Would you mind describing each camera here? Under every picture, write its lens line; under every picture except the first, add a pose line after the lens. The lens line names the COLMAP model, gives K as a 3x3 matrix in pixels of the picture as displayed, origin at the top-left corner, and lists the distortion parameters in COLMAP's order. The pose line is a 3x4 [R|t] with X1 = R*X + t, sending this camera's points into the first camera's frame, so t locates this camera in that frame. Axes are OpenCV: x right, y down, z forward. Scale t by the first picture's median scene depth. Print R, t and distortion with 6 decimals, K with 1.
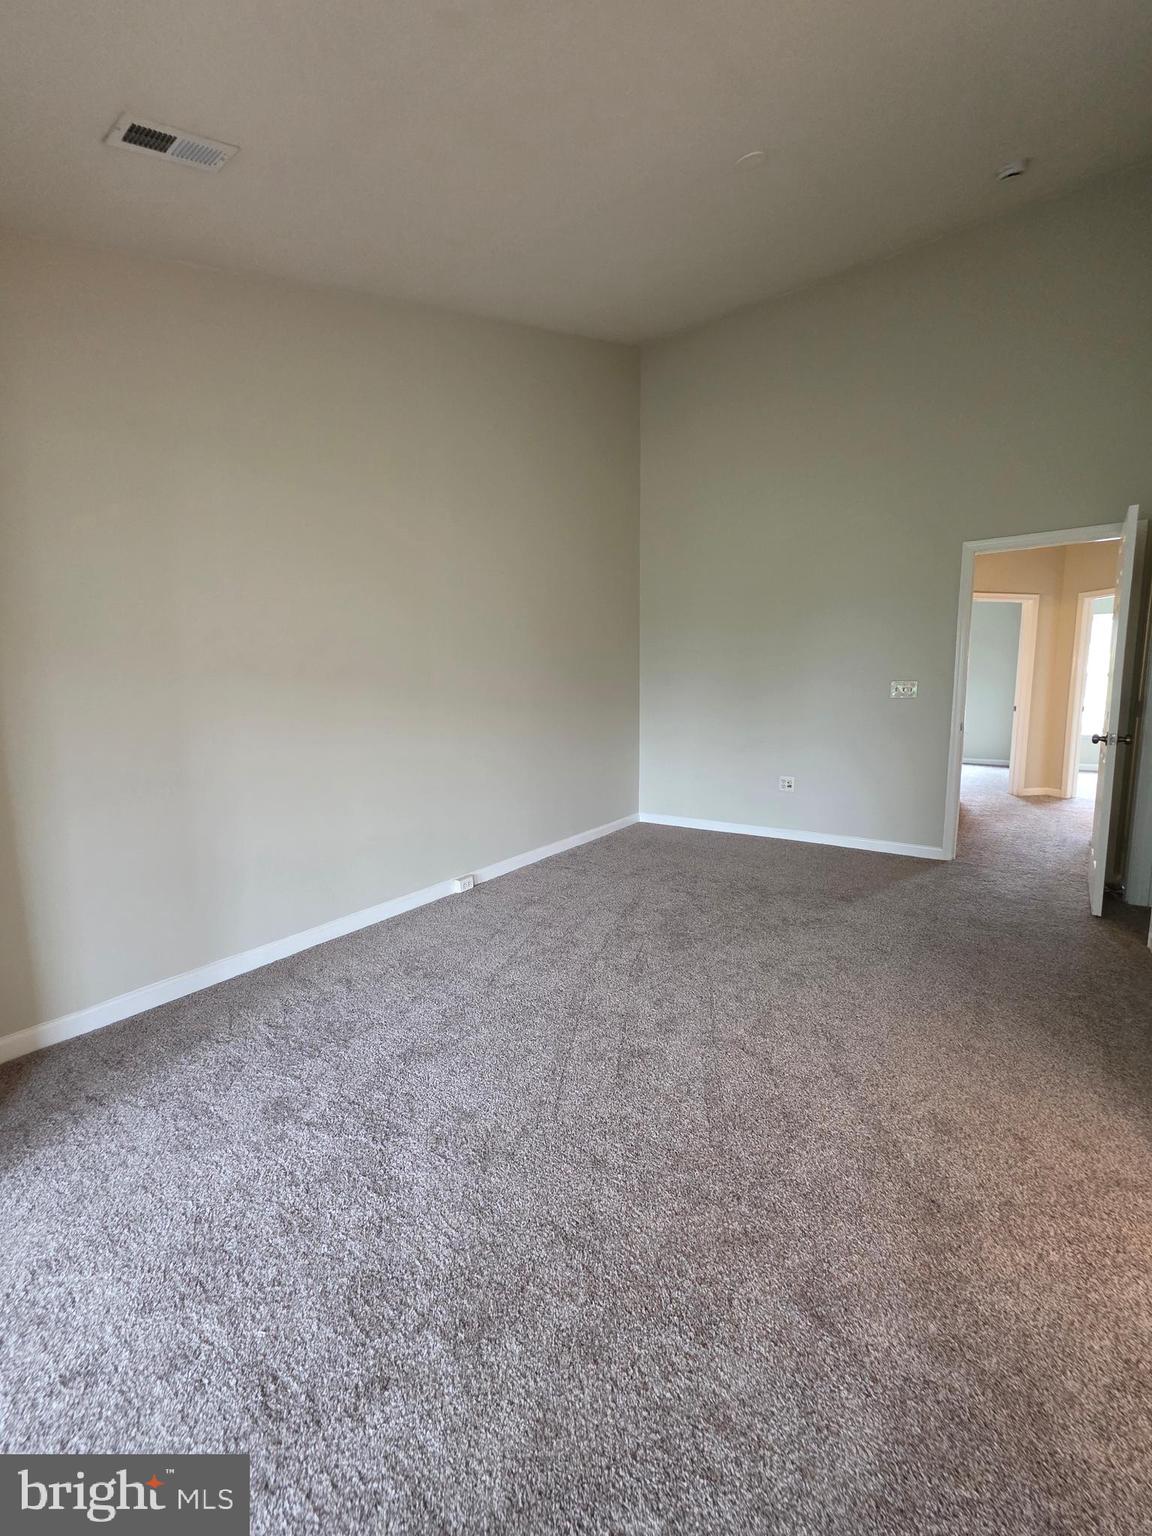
lens RADIAL K [[613.9, 0, 576.3], [0, 613.9, 766.6], [0, 0, 1]] dist [-0.001276, 0.000464]
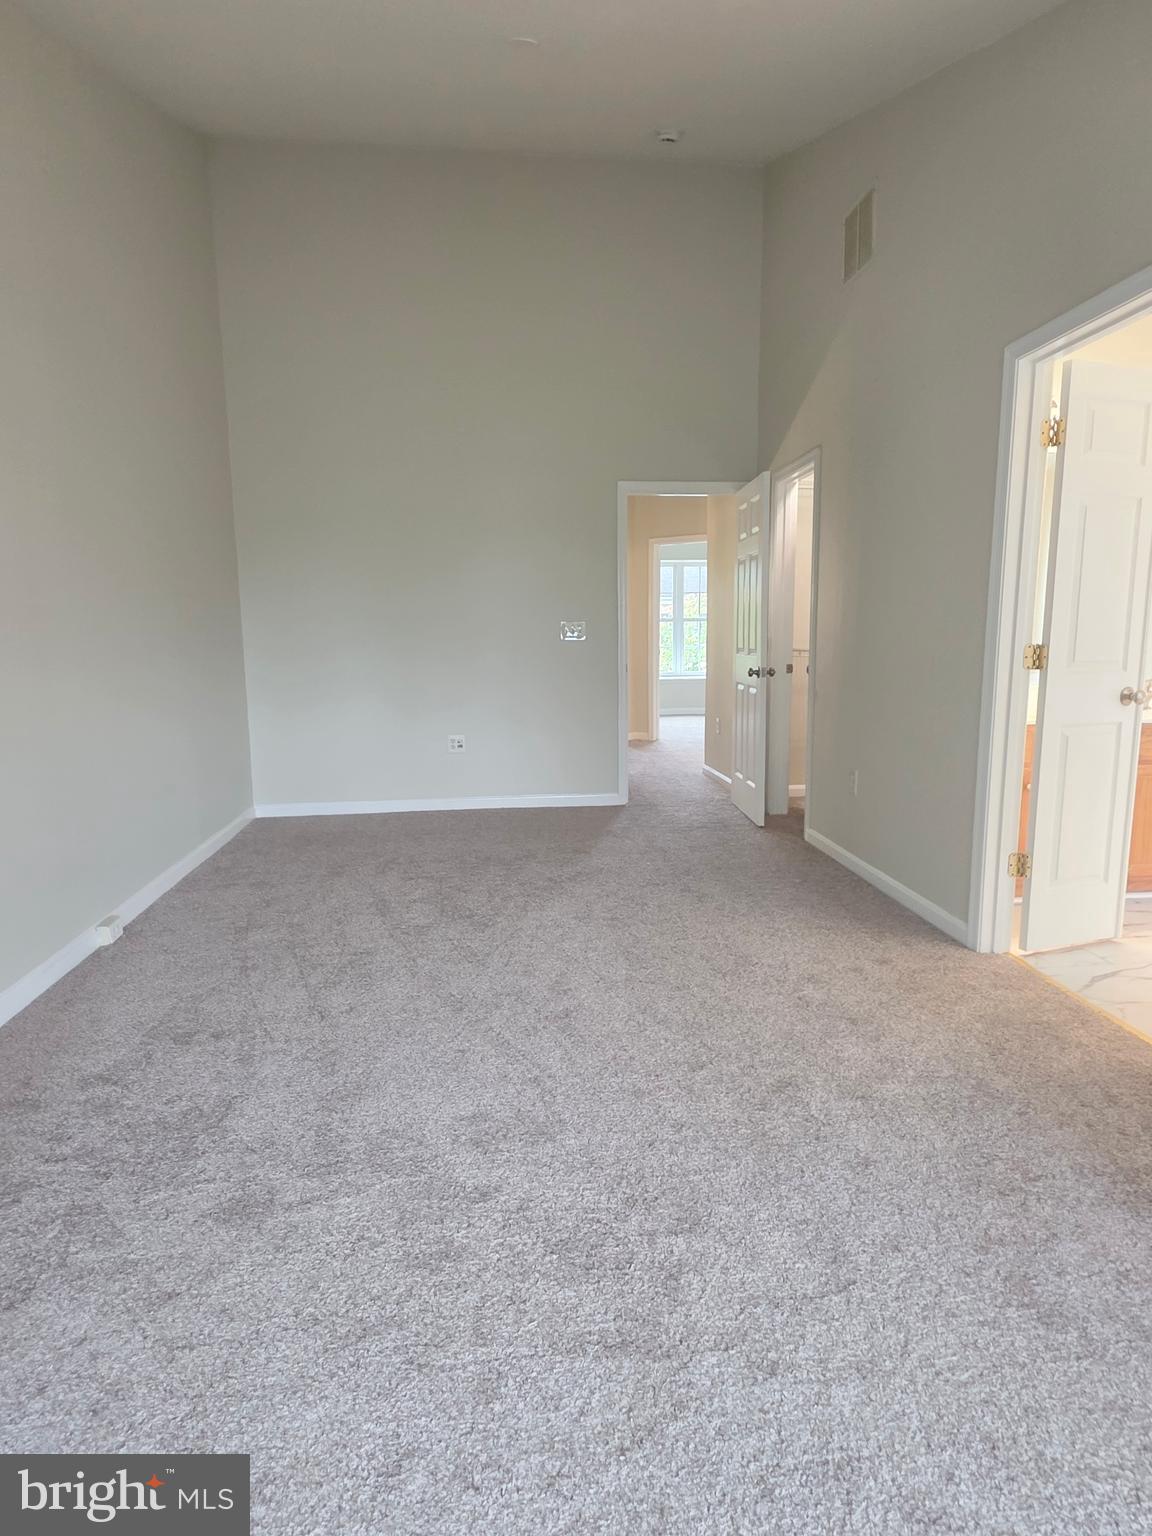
lens RADIAL K [[856.4, 0, 577.0], [0, 856.4, 767.6], [0, 0, 1]] dist [-0.003644, -0.000600]
pose [[0.758581, -0.099962, 0.643865, -0.448568], [0.084994, 0.994899, 0.054324, 0.016902], [-0.646012, 0.013516, 0.763208, -0.005331]]
